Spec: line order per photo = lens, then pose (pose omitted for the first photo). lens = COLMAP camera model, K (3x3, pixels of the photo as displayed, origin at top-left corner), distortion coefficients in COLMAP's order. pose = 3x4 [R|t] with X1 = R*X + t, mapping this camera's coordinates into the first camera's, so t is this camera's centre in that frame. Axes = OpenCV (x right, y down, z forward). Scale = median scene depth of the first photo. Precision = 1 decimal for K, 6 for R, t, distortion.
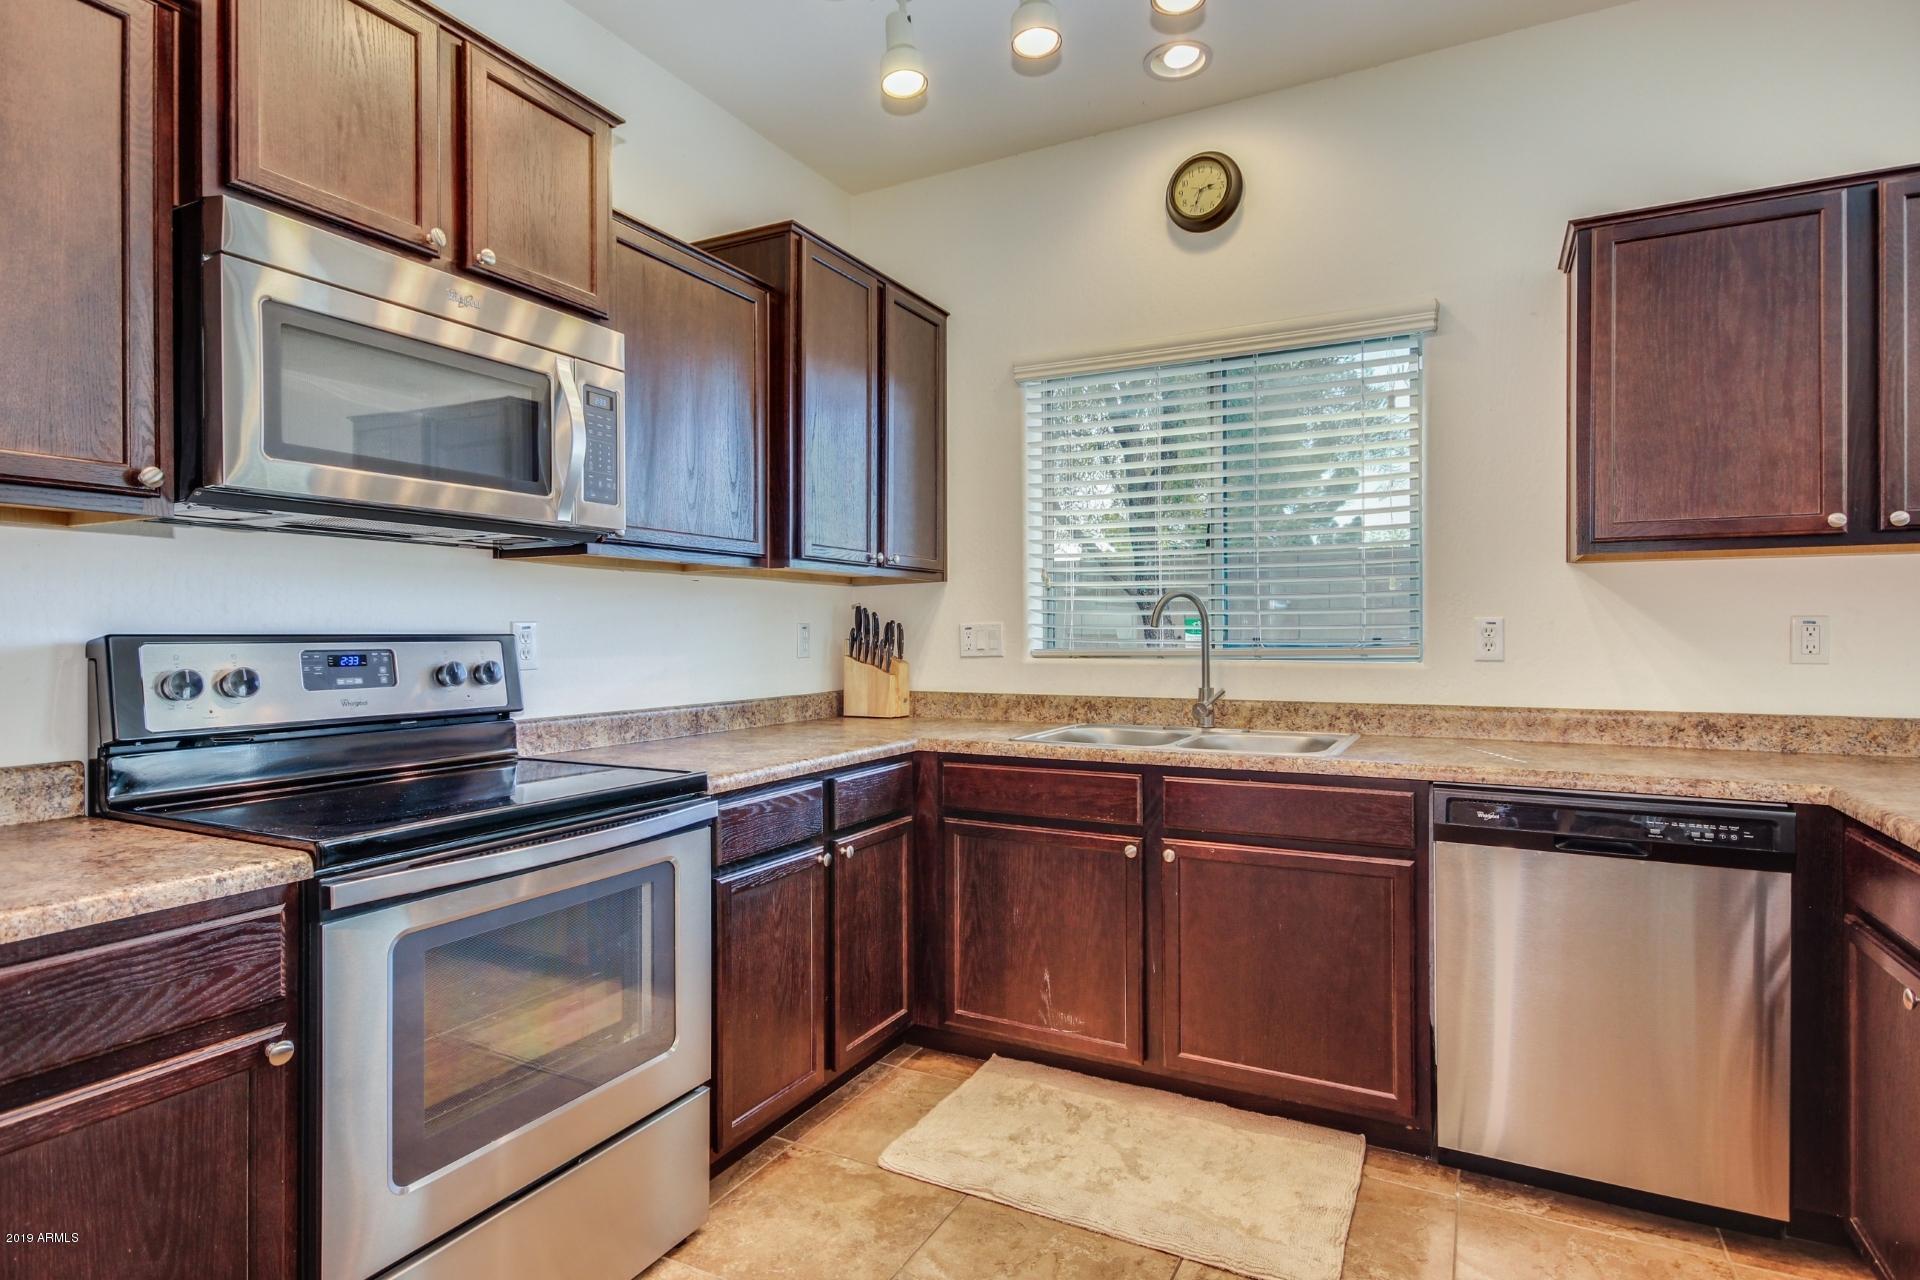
lens RADIAL K [[1003.5, 0, 962.4], [0, 1003.5, 637.2], [0, 0, 1]] dist [0.003925, 0.001934]
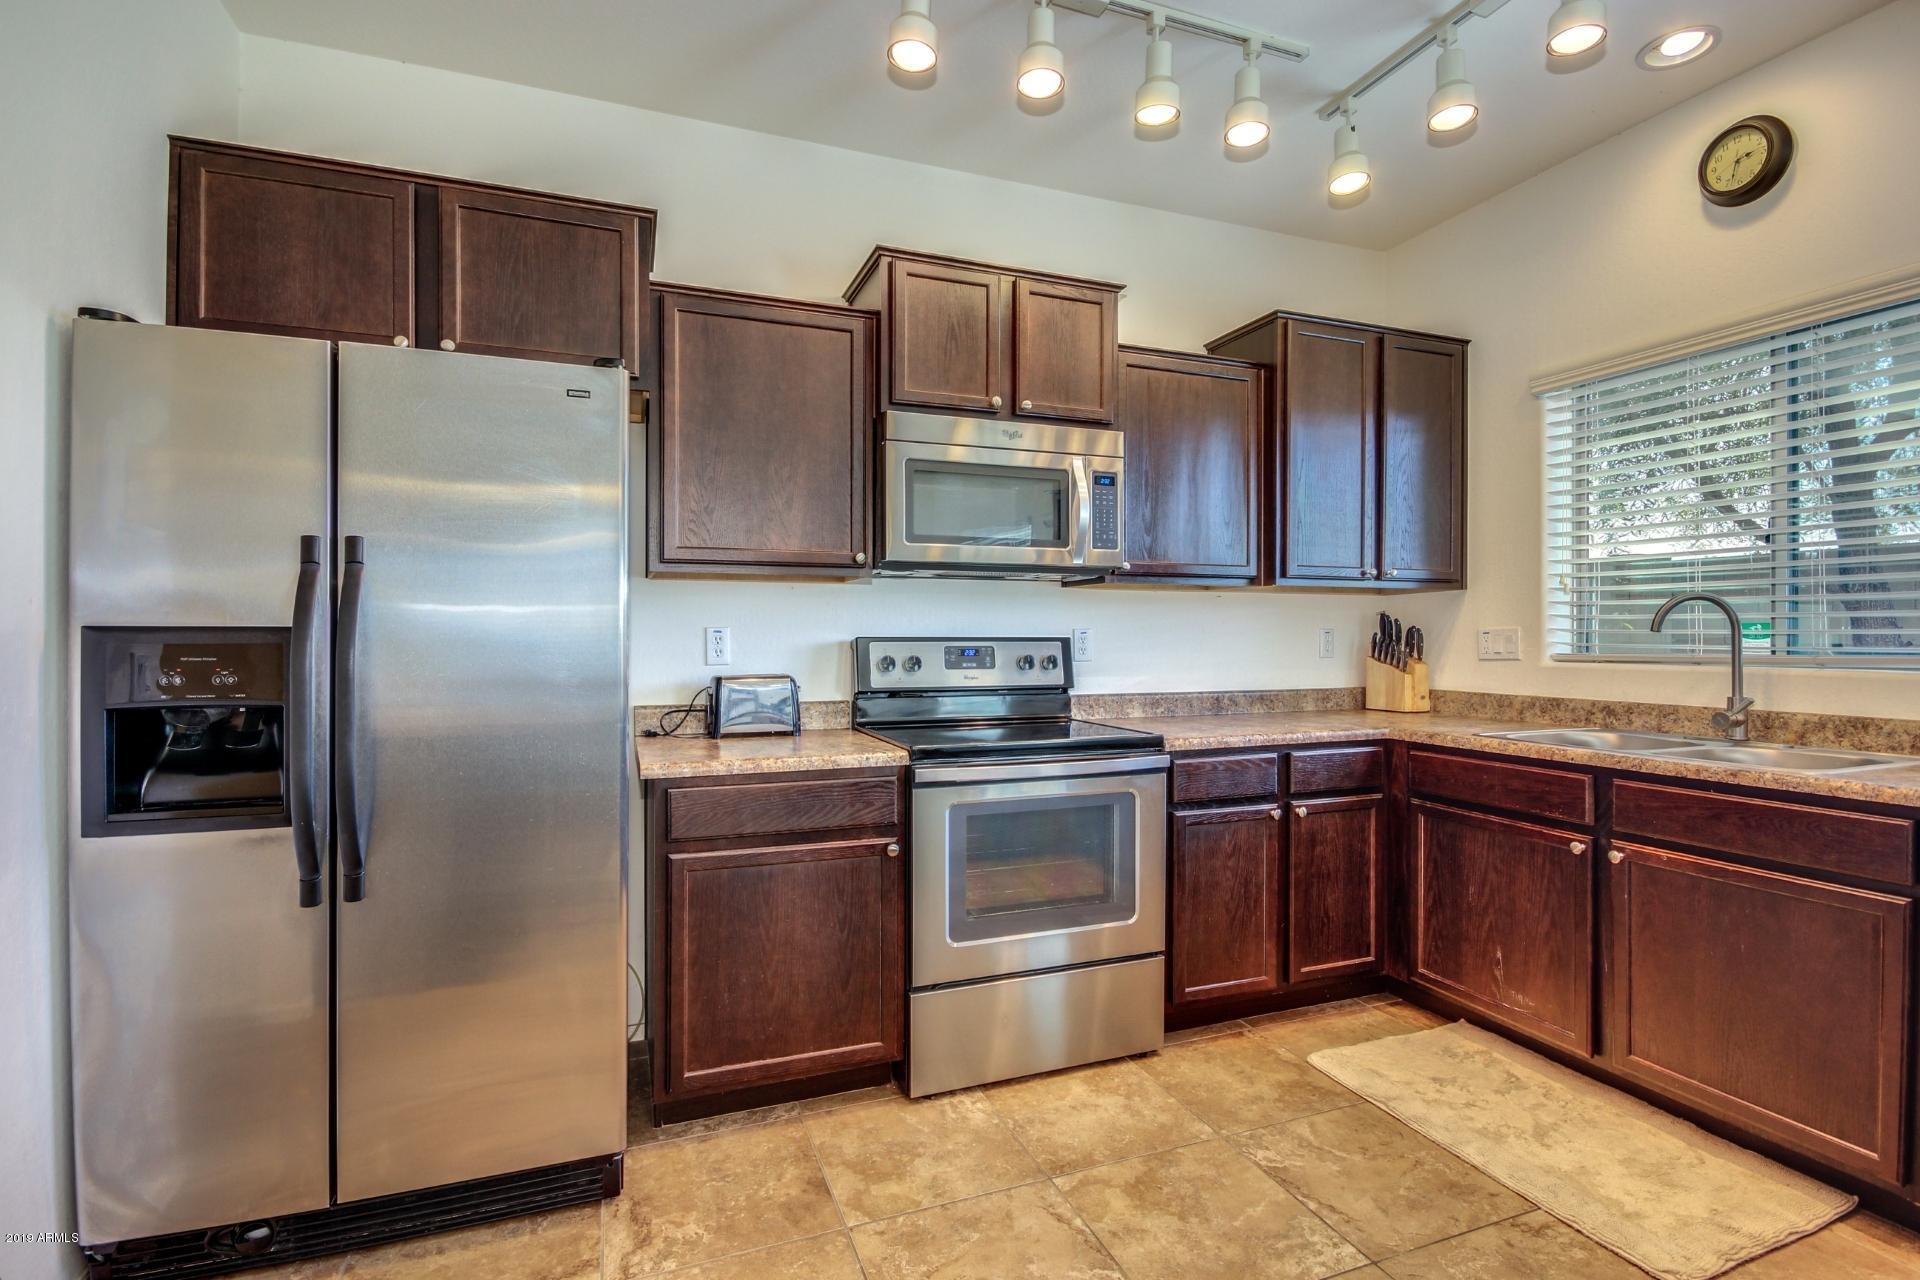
lens RADIAL K [[904.3, 0, 959.8], [0, 904.3, 641.9], [0, 0, 1]] dist [0.000728, -0.000002]
pose [[0.749251, 0.006321, -0.662256, 0.312631], [-0.004499, 0.999980, 0.004455, -0.001416], [0.662271, -0.000359, 0.749264, -0.126041]]
